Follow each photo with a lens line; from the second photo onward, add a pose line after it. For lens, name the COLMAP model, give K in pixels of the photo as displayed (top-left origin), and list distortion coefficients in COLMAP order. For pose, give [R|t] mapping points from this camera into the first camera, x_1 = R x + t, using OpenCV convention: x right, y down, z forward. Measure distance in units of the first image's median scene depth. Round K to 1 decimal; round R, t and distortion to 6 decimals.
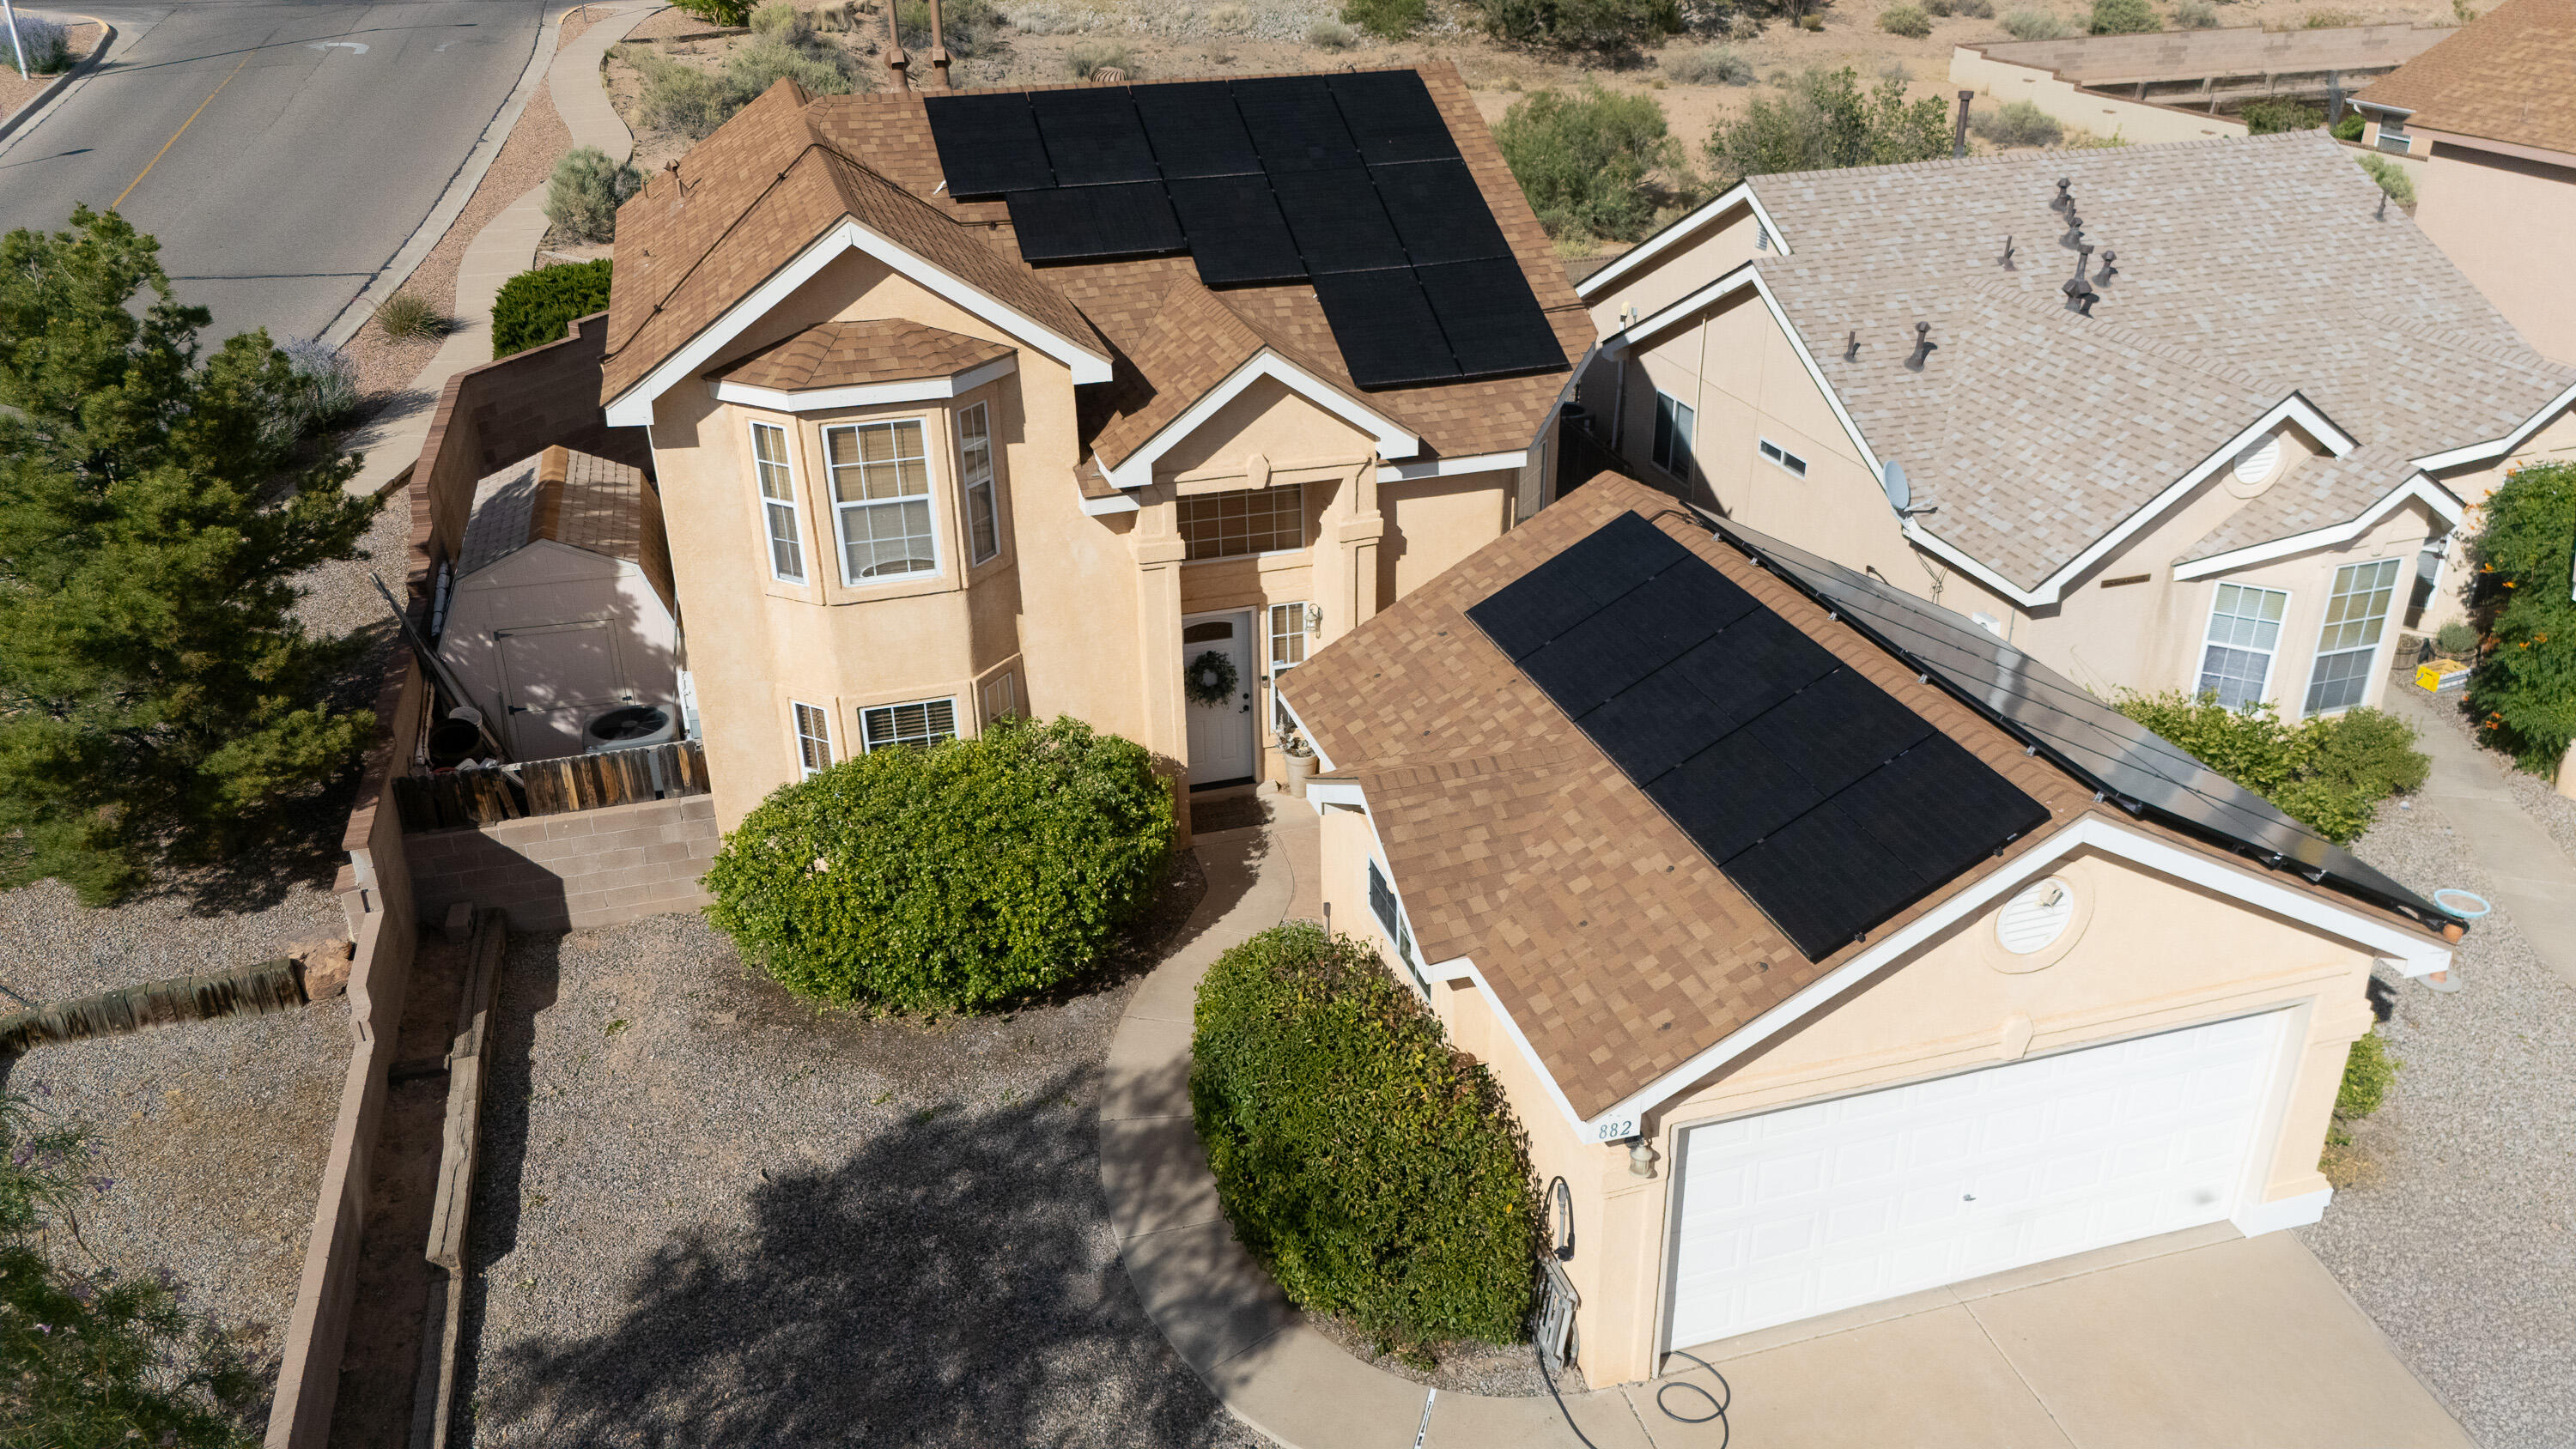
lens RADIAL K [[1898.0, 0, 1288.0], [0, 1898.0, 724.5], [0, 0, 1]] dist [0.070658, -0.076886]
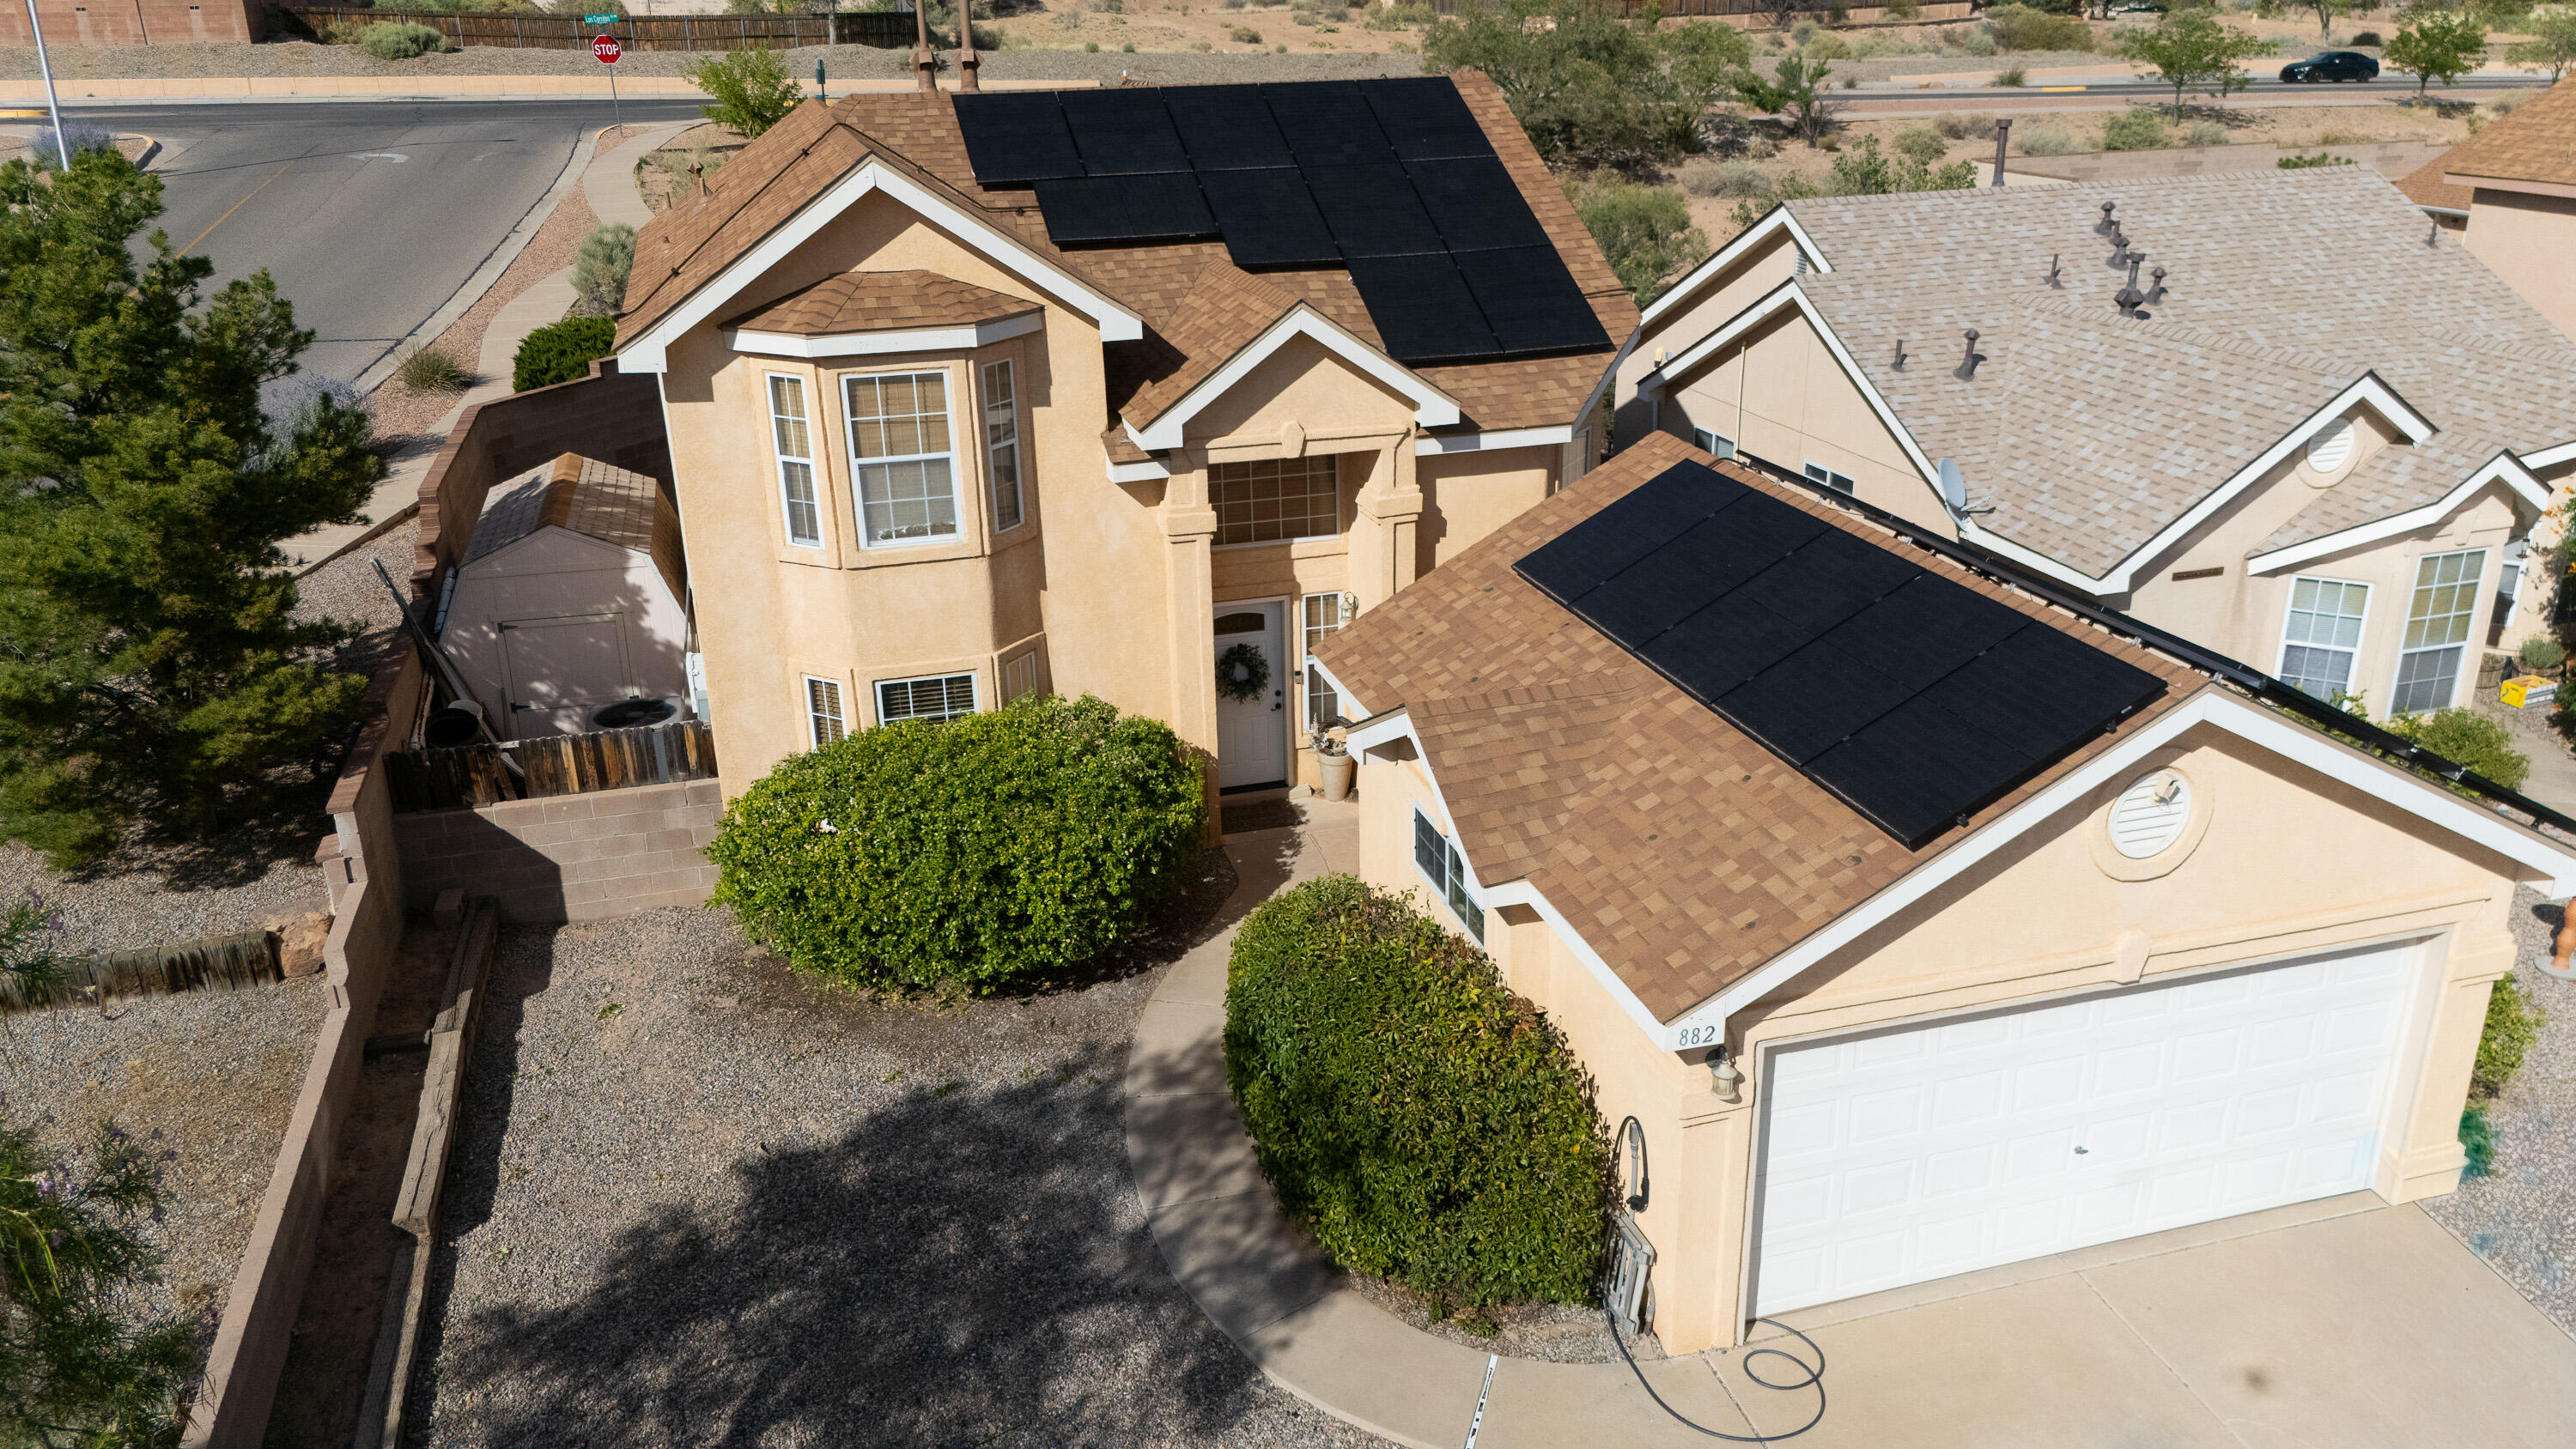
lens RADIAL K [[1898.0, 0, 1288.0], [0, 1898.0, 724.5], [0, 0, 1]] dist [0.070658, -0.076886]
pose [[0.999948, -0.001116, -0.010138, -0.009088], [0.000272, 0.996561, -0.082867, 0.095736], [0.010196, 0.082860, 0.996509, 0.056888]]
